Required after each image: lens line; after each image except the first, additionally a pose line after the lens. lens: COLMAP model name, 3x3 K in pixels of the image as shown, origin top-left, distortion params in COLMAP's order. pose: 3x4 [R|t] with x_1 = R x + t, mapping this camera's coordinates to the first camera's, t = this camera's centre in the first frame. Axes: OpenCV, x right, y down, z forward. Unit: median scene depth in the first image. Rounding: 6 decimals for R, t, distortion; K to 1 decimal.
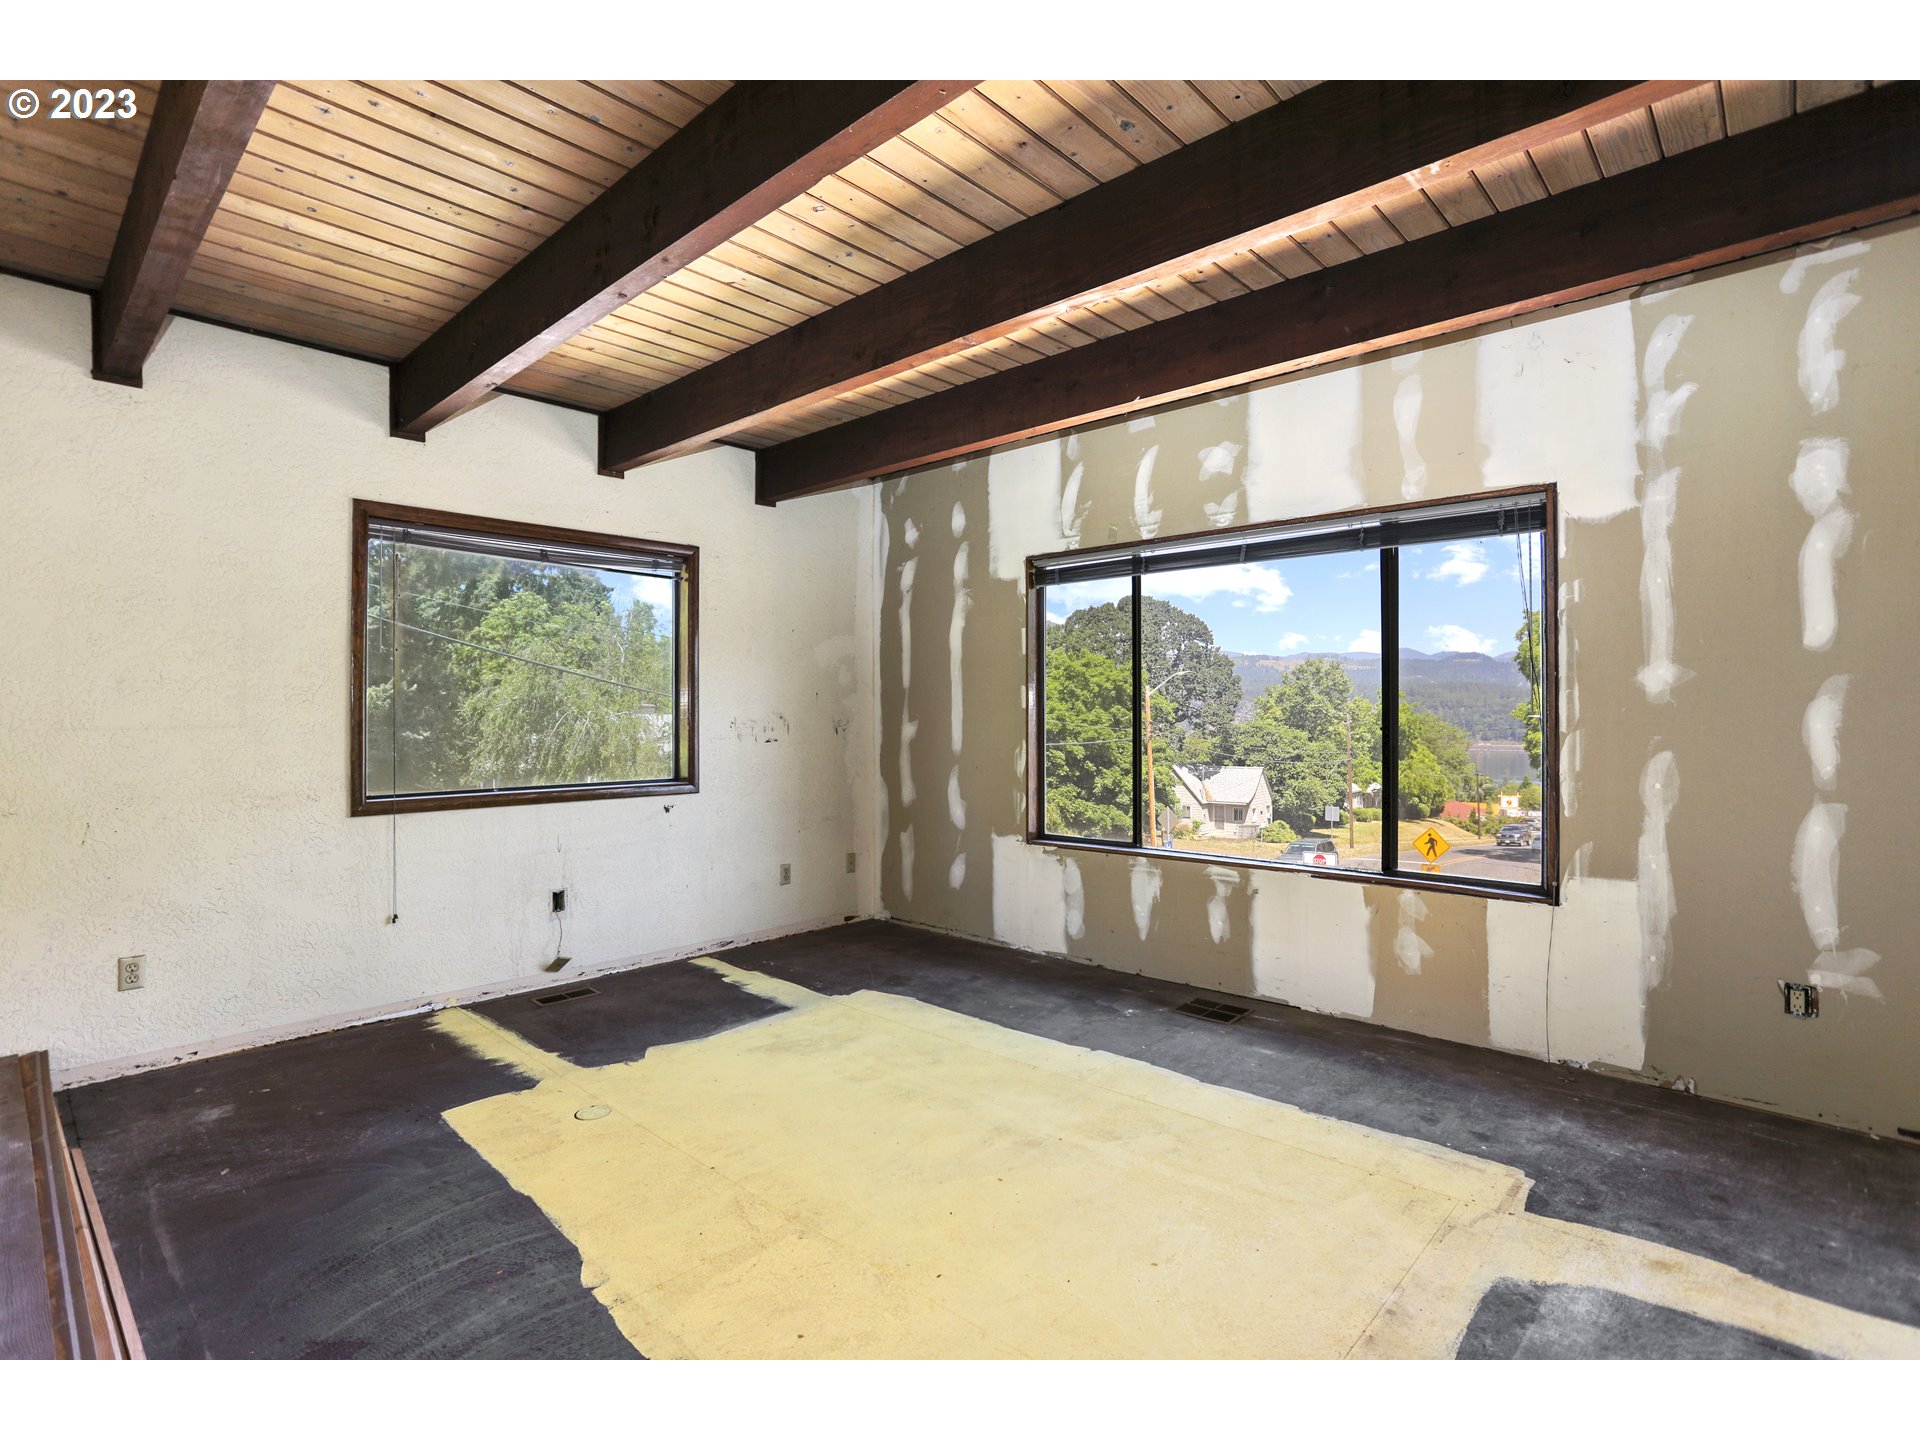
lens RADIAL K [[934.4, 0, 958.4], [0, 934.4, 694.9], [0, 0, 1]] dist [-0.061065, 0.025452]
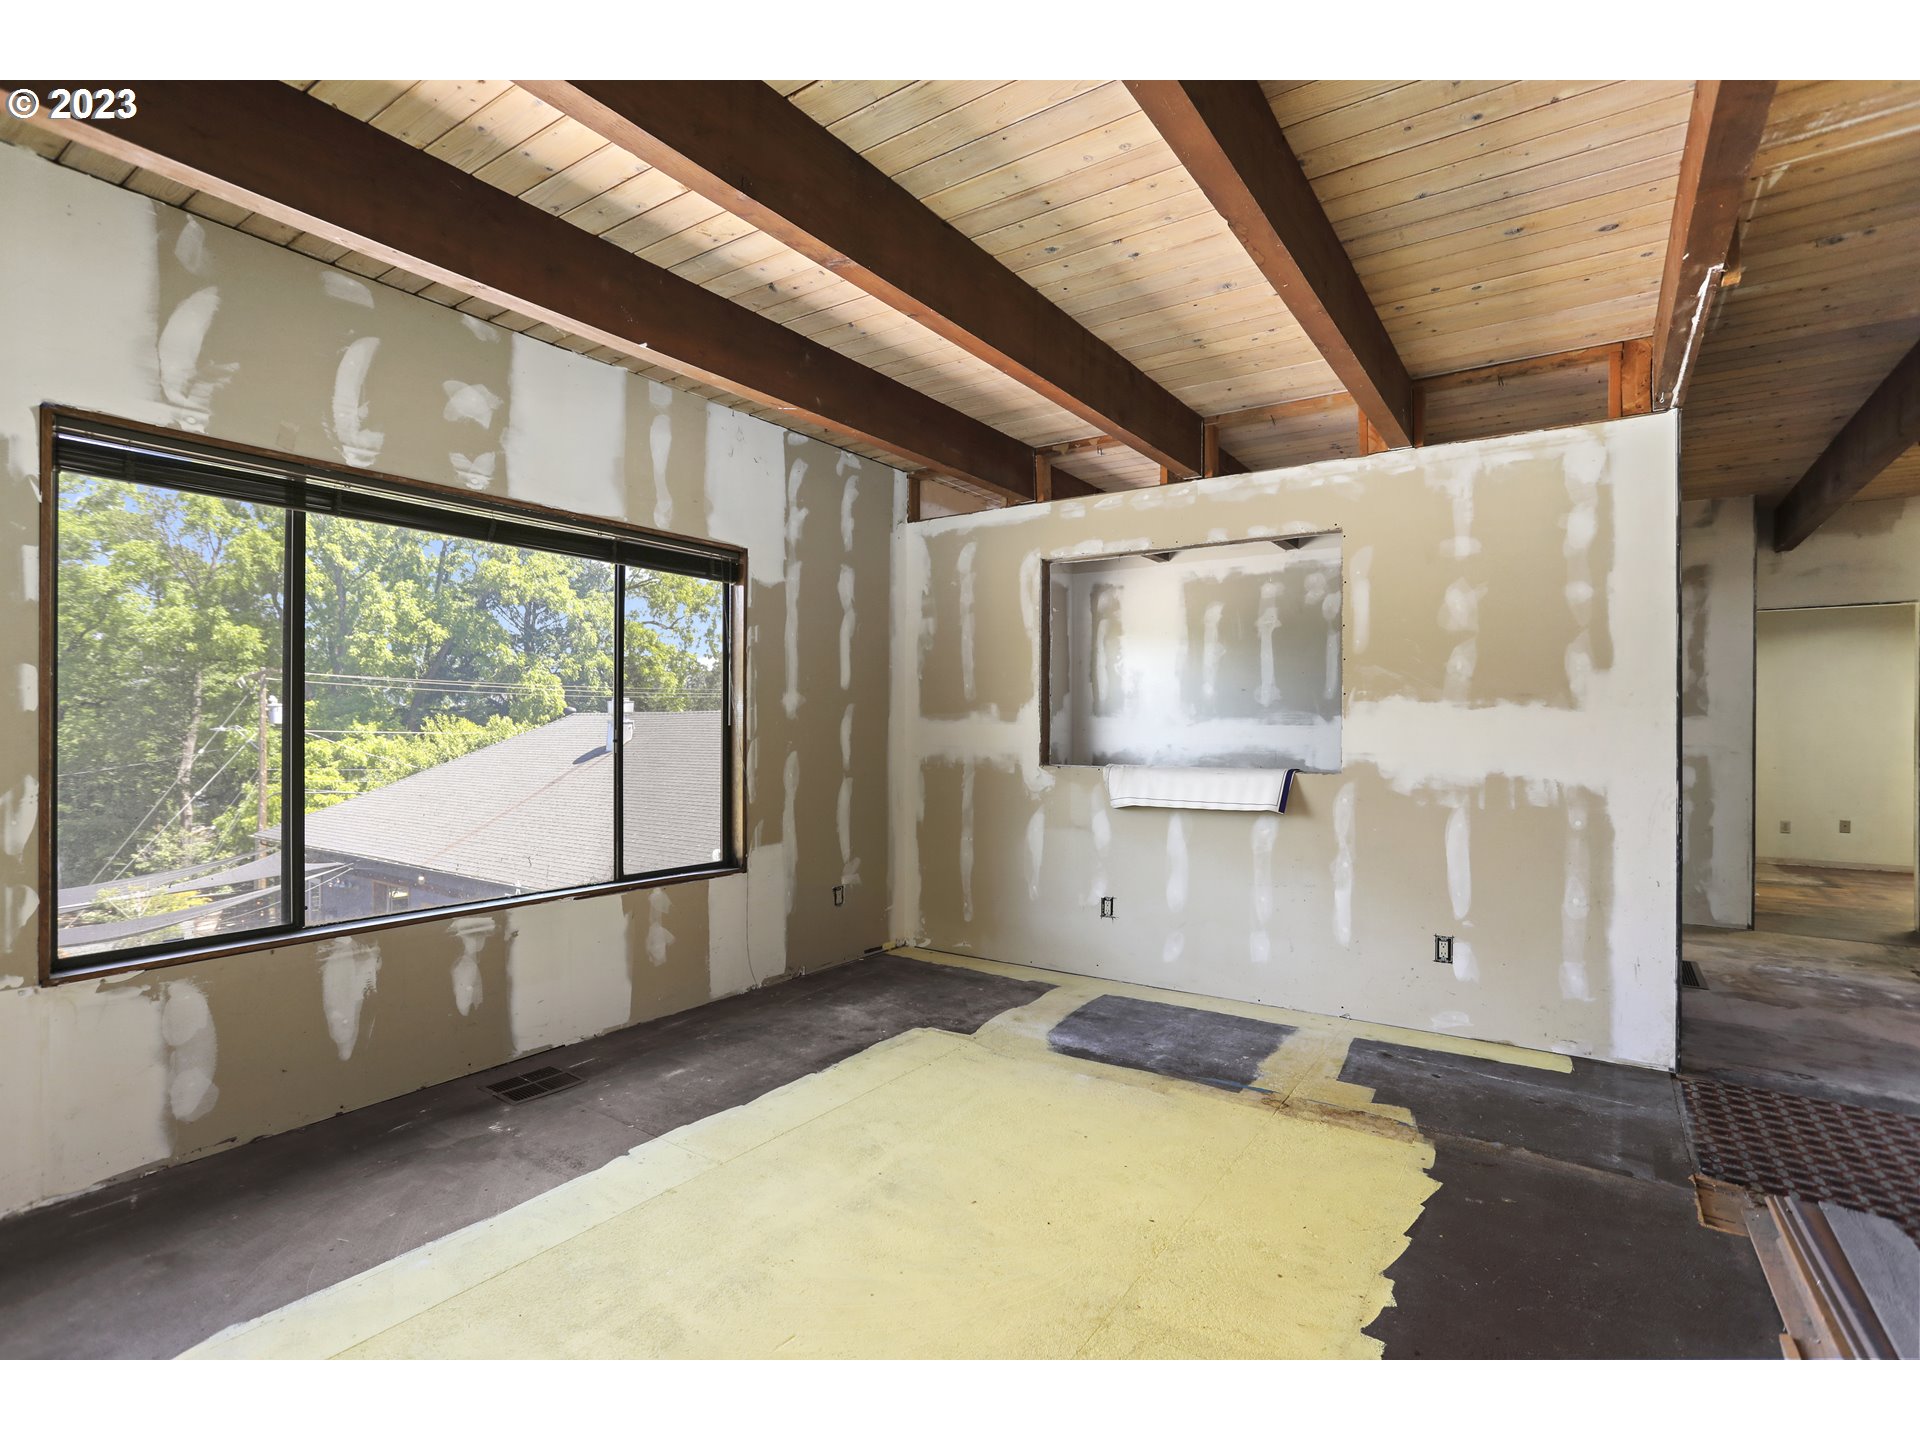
lens RADIAL K [[921.1, 0, 960.0], [0, 921.1, 720.0], [0, 0, 1]] dist [-0.057104, 0.025906]
pose [[-0.143838, 0.009101, 0.989559, -0.666164], [-0.020659, 0.999712, -0.012197, 0.021415], [-0.989386, -0.022197, -0.143608, 0.855121]]
